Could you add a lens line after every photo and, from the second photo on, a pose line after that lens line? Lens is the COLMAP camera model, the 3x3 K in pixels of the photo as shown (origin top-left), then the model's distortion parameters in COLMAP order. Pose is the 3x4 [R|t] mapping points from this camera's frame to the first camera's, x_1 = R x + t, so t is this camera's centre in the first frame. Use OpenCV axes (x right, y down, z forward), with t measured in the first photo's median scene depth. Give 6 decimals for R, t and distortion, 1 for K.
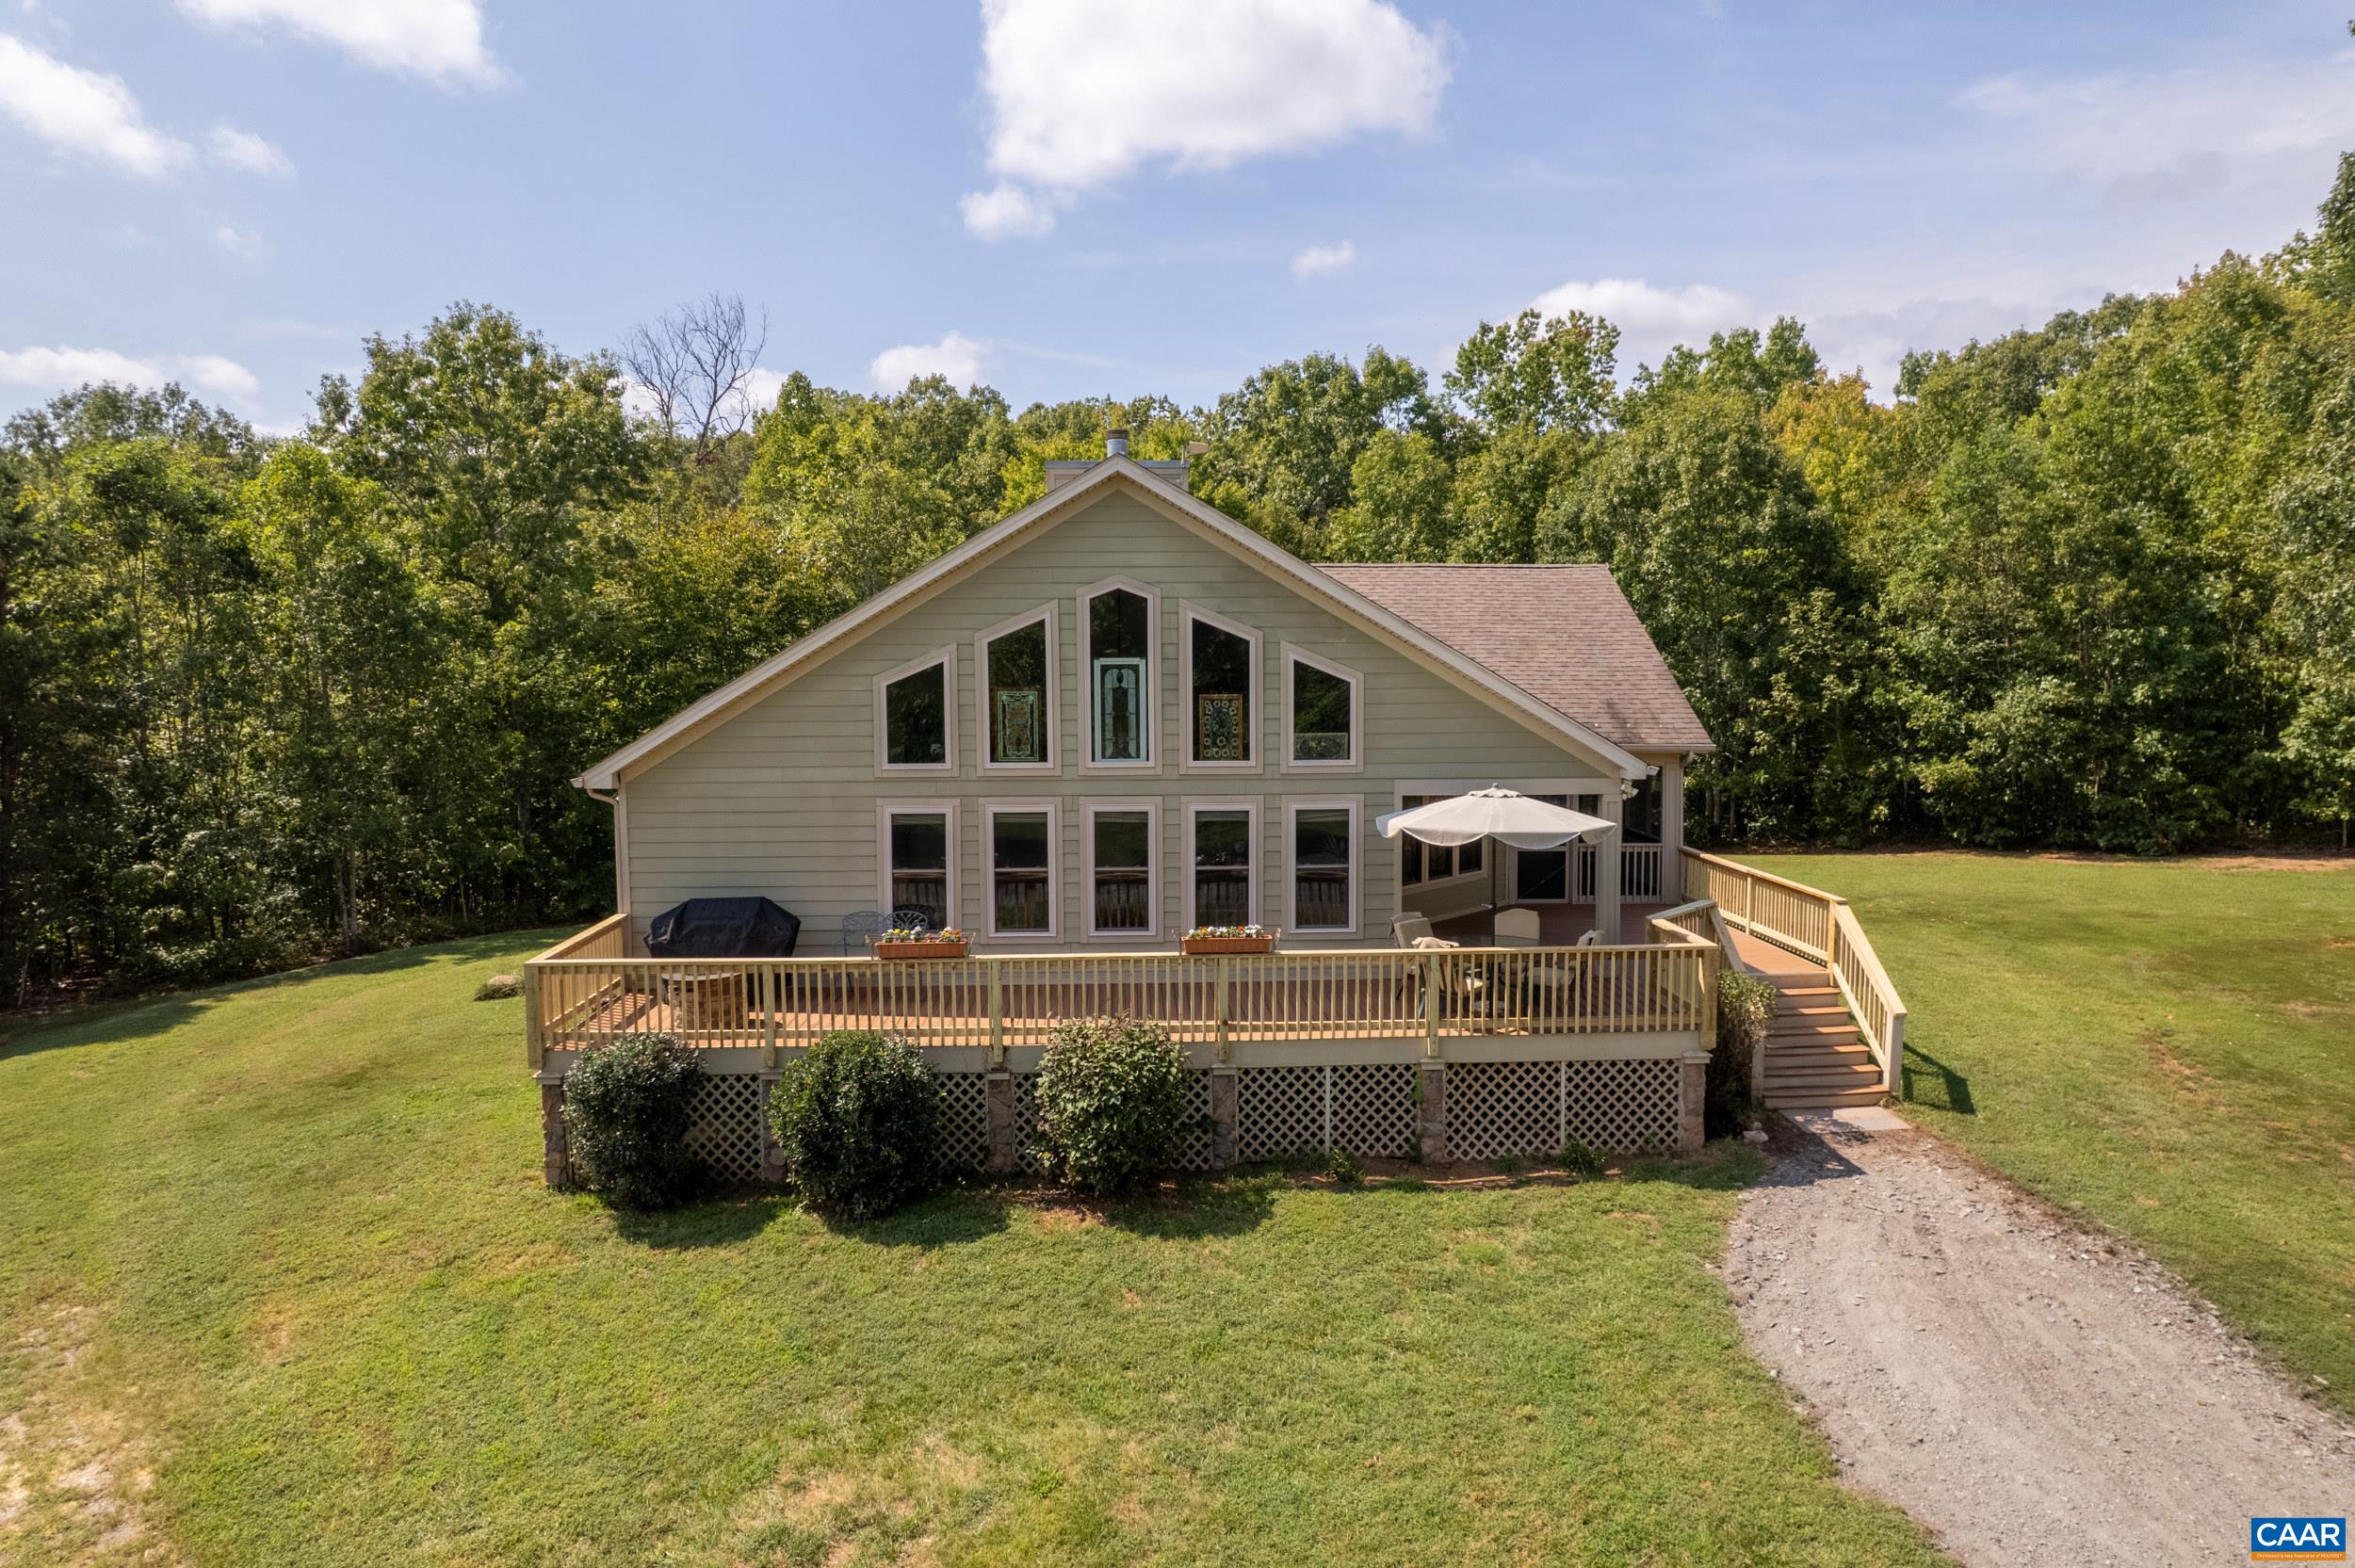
lens RADIAL K [[1514.9, 0, 1164.6], [0, 1514.9, 774.6], [0, 0, 1]] dist [-0.082509, 0.065964]
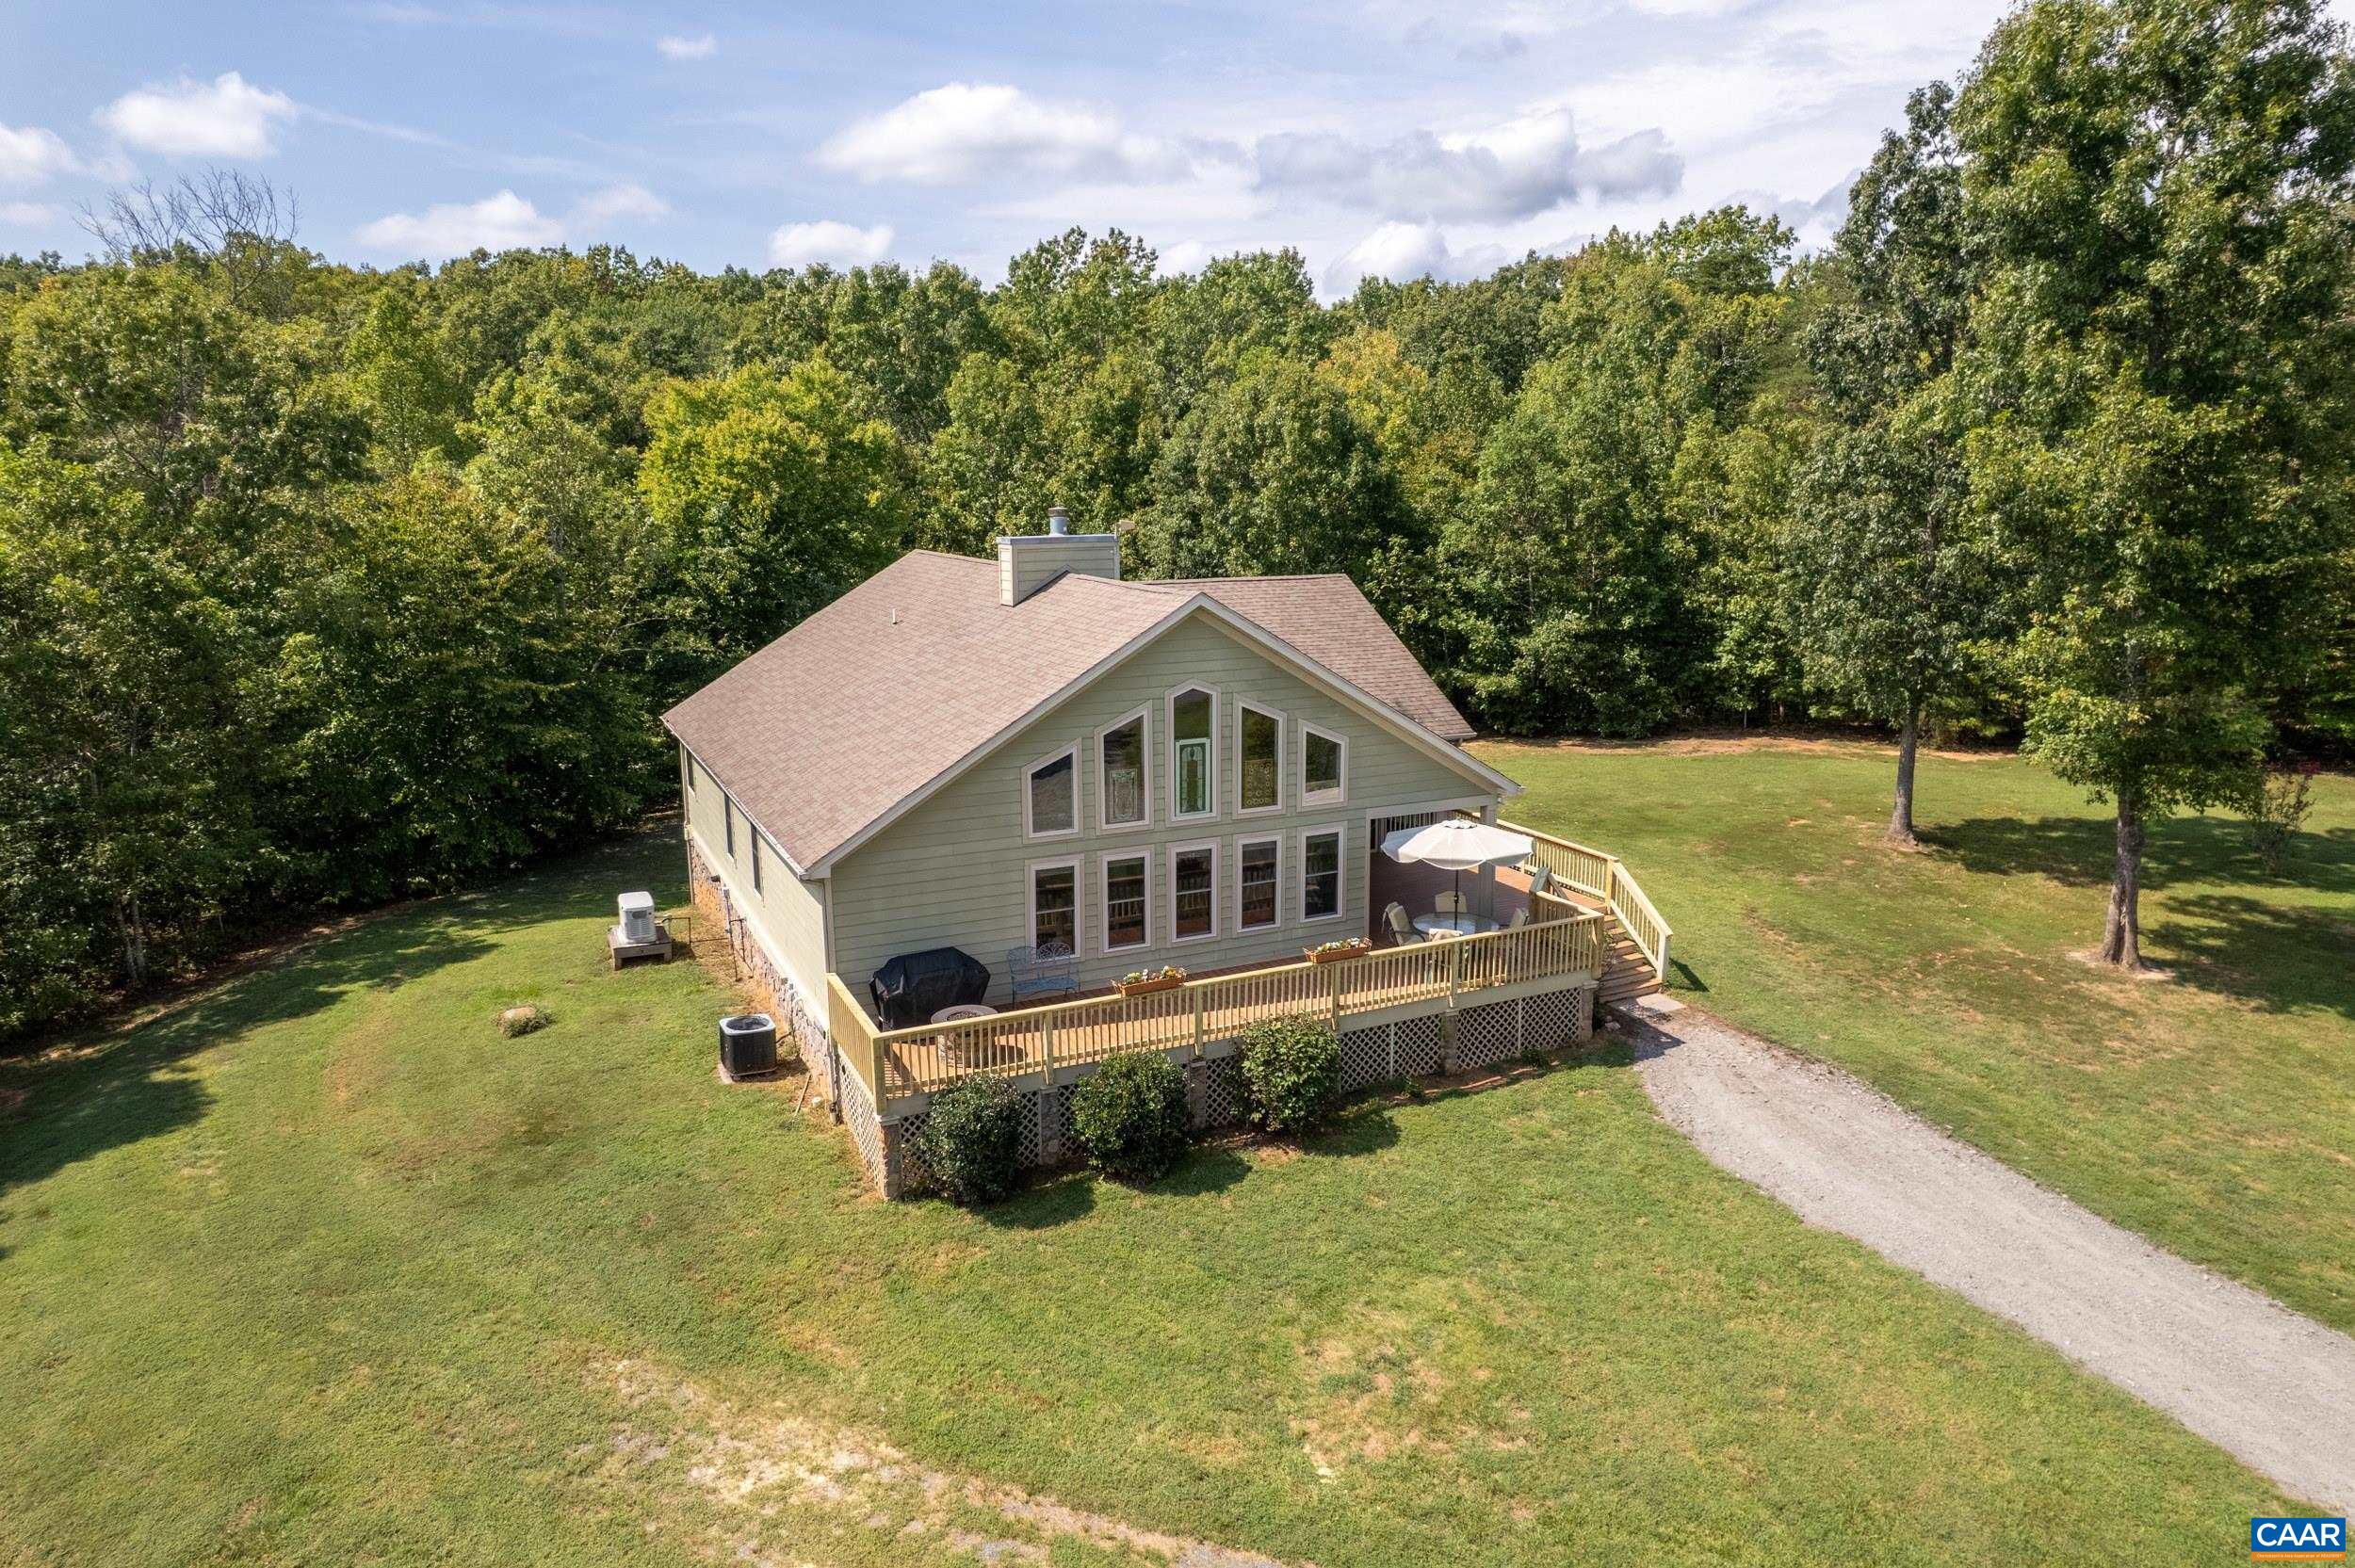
lens RADIAL K [[1514.9, 0, 1164.6], [0, 1514.9, 774.6], [0, 0, 1]] dist [-0.082509, 0.065964]
pose [[0.920095, -0.078476, 0.383753, -0.569852], [0.033270, 0.991842, 0.123057, -0.211444], [-0.390280, -0.100457, 0.915200, -0.225325]]
